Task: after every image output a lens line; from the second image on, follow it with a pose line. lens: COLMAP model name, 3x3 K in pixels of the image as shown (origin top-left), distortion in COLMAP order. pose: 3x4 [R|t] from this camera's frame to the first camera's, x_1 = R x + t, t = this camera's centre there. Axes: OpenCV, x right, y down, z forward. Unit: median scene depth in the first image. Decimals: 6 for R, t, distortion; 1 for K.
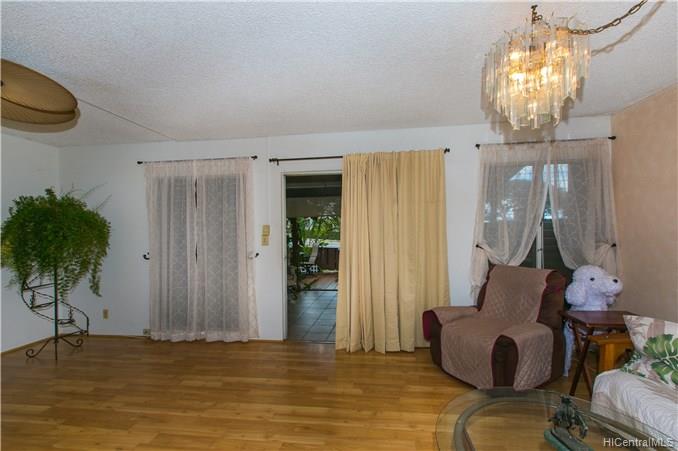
lens RADIAL K [[300.9, 0, 344.3], [0, 300.9, 230.6], [0, 0, 1]] dist [0.008075, -0.001562]
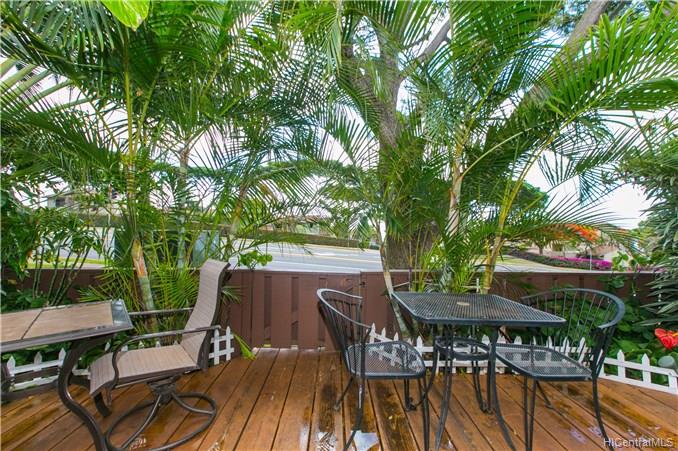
lens RADIAL K [[300.9, 0, 343.6], [0, 300.9, 226.9], [0, 0, 1]] dist [0.008075, -0.001562]
pose [[0.989649, 0.014222, 0.142802, -0.075426], [-0.012917, 0.999866, -0.010064, 0.046446], [-0.142926, 0.008115, 0.989700, 1.914647]]
